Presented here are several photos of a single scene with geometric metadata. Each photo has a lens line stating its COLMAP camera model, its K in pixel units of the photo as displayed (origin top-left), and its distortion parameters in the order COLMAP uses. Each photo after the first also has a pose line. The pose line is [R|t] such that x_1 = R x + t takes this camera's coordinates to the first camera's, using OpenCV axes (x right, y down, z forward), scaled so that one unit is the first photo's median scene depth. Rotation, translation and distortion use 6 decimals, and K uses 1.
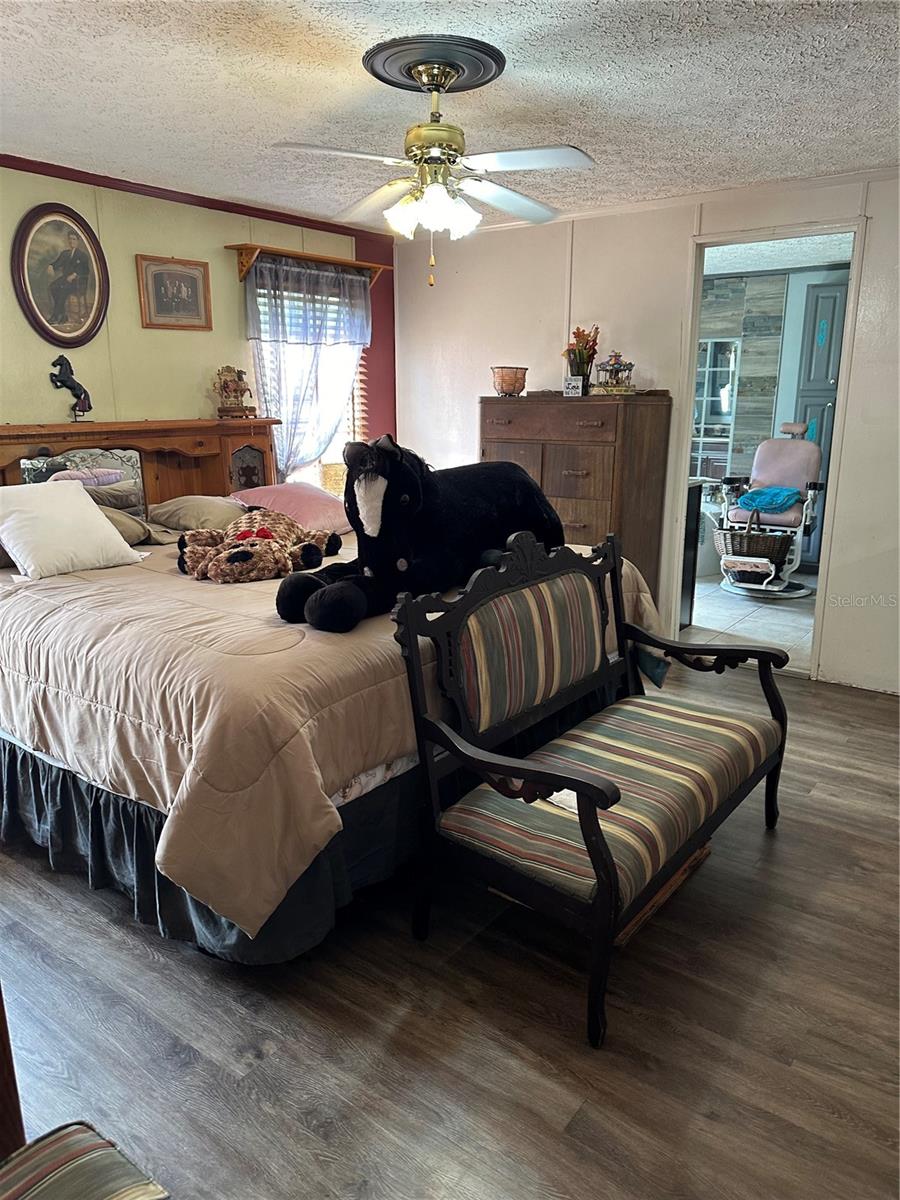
lens RADIAL K [[832.0, 0, 450.0], [0, 832.0, 600.0], [0, 0, 1]] dist [0.052503, -0.276059]
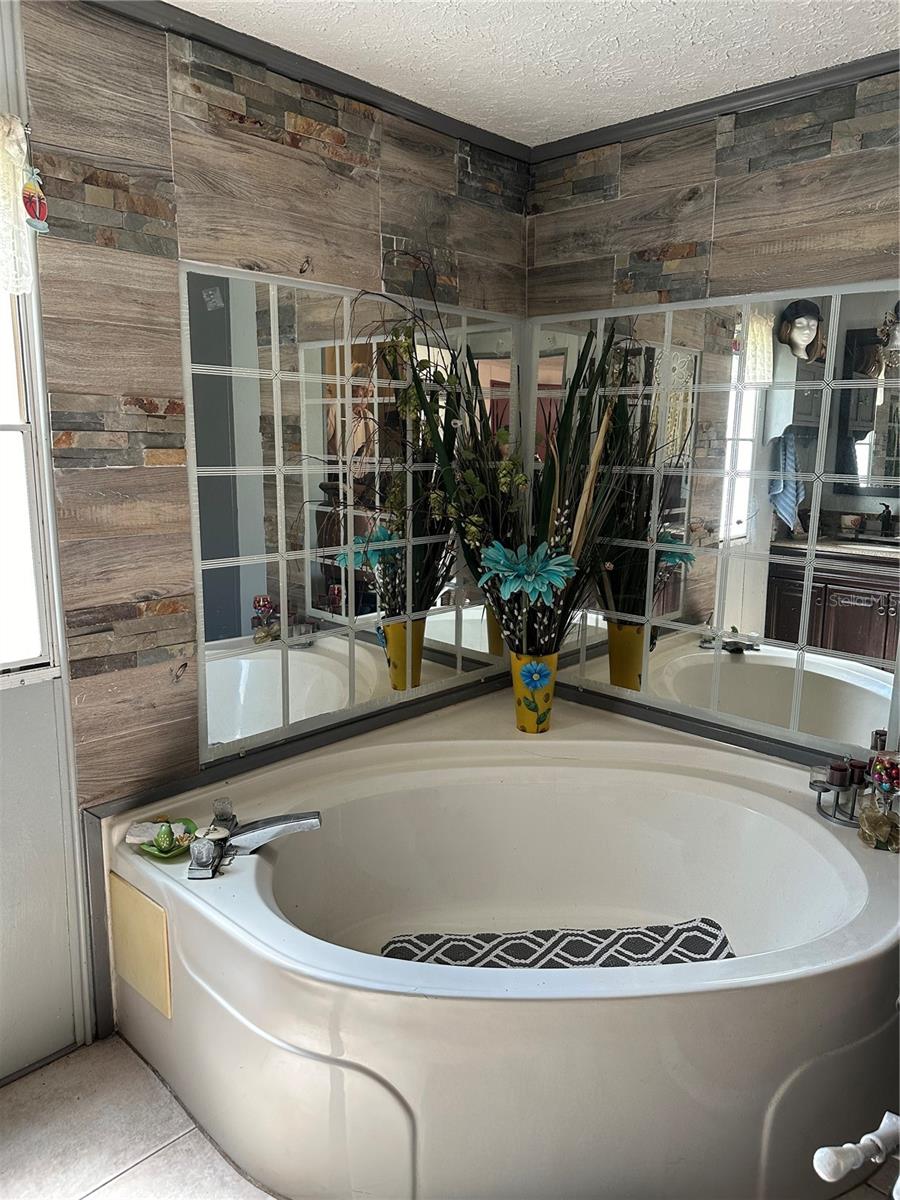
lens RADIAL K [[848.2, 0, 450.0], [0, 848.2, 600.0], [0, 0, 1]] dist [0.152915, -0.144082]
pose [[0.992657, 0.033253, -0.116301, 0.217914], [-0.039787, 0.997731, -0.054320, -0.182135], [0.114230, 0.058548, 0.991728, 0.684742]]
